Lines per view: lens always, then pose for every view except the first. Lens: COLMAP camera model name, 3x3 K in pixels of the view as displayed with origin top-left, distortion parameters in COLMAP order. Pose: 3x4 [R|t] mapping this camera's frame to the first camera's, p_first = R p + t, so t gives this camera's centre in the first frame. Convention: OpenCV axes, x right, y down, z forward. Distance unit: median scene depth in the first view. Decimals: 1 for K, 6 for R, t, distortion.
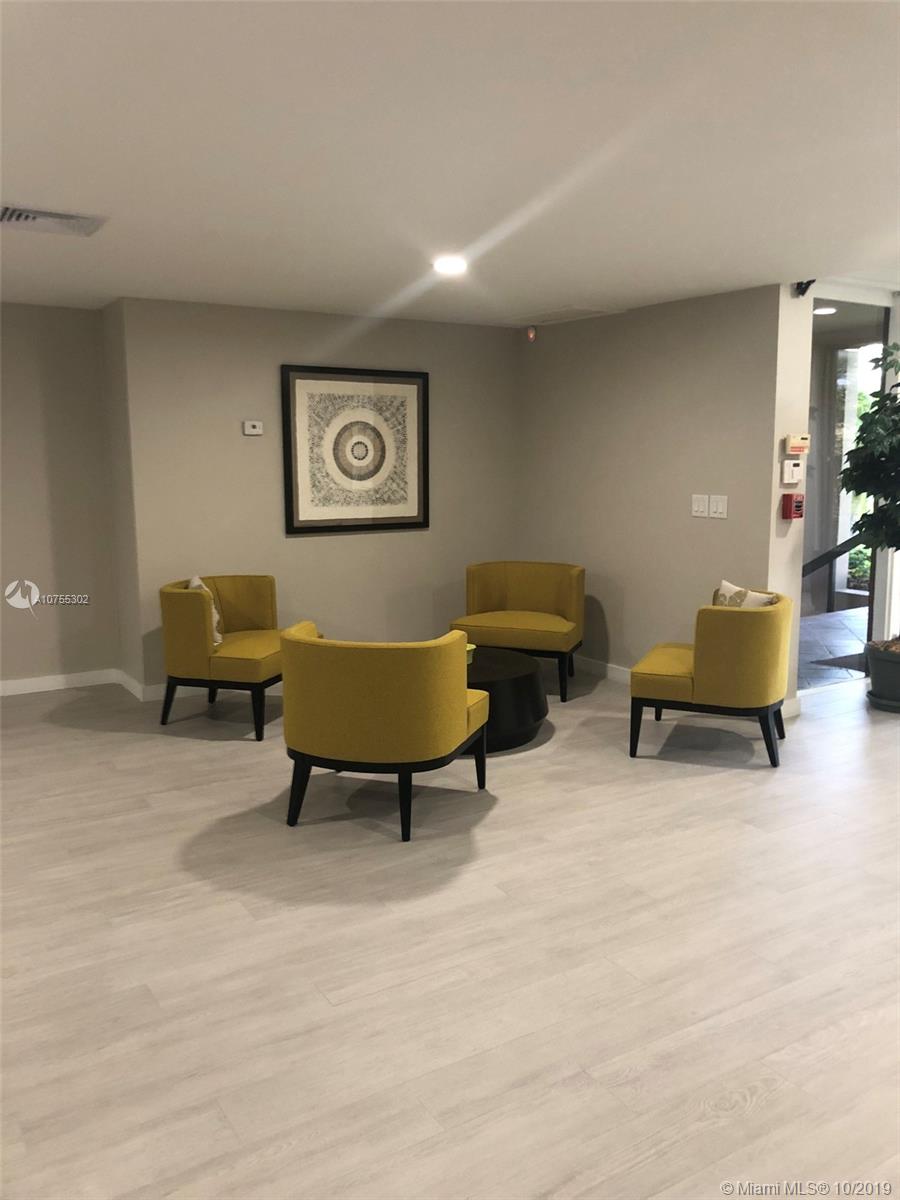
lens RADIAL K [[1012.1, 0, 451.1], [0, 1012.1, 588.9], [0, 0, 1]] dist [0.055457, -0.008539]
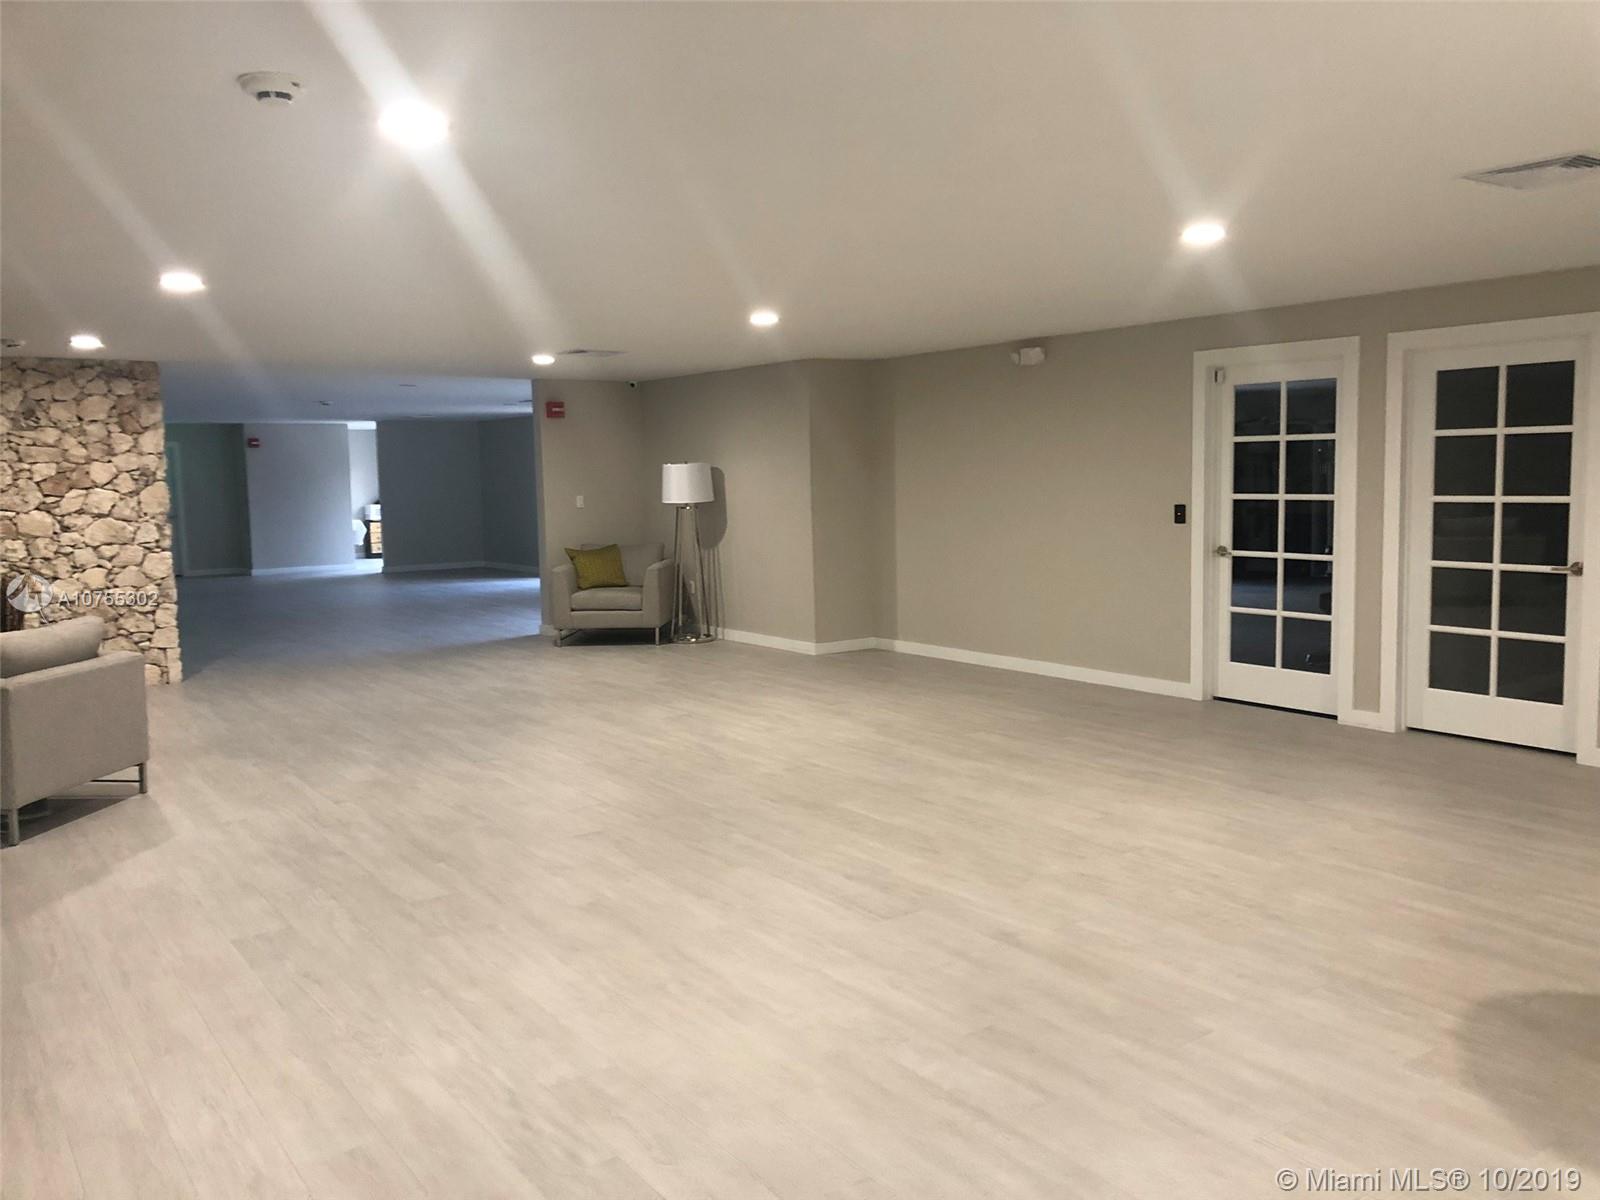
lens RADIAL K [[1349.5, 0, 798.0], [0, 1349.5, 601.5], [0, 0, 1]] dist [0.055457, -0.008539]
pose [[0.035018, 0.098652, -0.994506, 0.756792], [-0.113623, 0.989057, 0.094111, -0.063691], [0.992907, 0.109703, 0.045844, 0.447024]]
